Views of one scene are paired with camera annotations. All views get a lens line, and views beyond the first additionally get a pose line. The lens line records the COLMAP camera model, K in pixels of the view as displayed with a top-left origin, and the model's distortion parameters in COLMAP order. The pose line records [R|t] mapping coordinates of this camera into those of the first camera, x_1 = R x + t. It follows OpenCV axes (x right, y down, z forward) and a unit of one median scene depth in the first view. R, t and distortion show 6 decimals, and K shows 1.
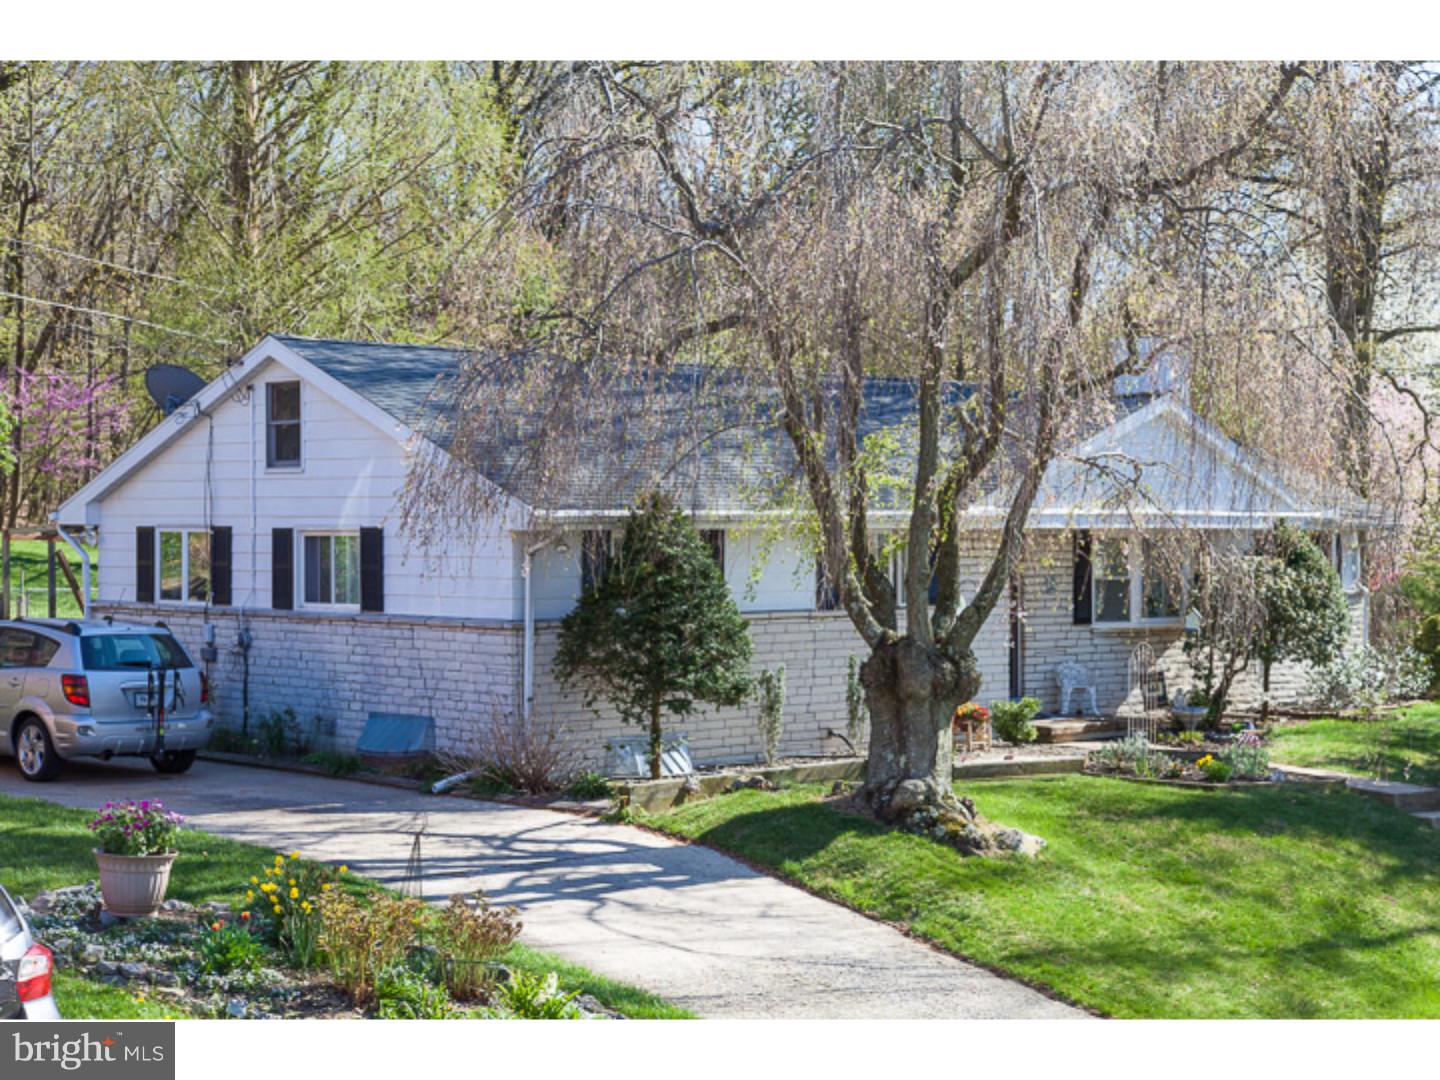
lens RADIAL K [[2436.2, 0, 718.4], [0, 2436.2, 534.1], [0, 0, 1]] dist [0.067163, 0.000000]
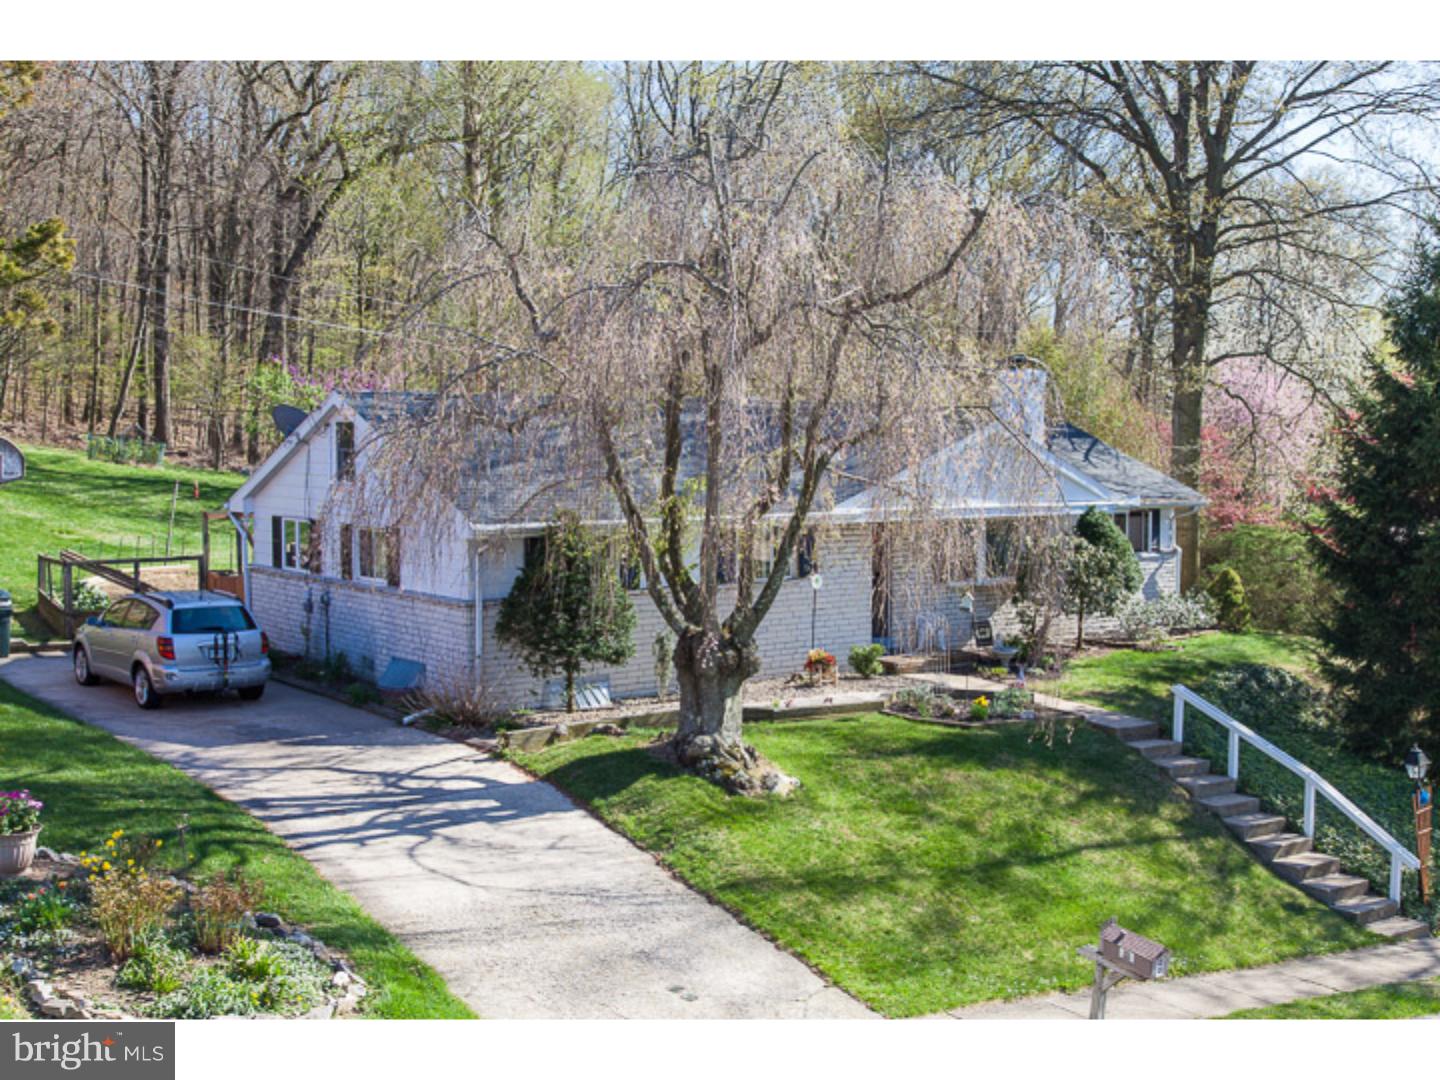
lens RADIAL K [[1588.3, 0, 720.1], [0, 1588.3, 542.9], [0, 0, 1]] dist [0.054025, 0.000000]
pose [[0.993255, 0.008640, -0.115629, 0.182054], [-0.001484, 0.998086, 0.061828, -0.060242], [0.115942, -0.061240, 0.991366, 0.110563]]
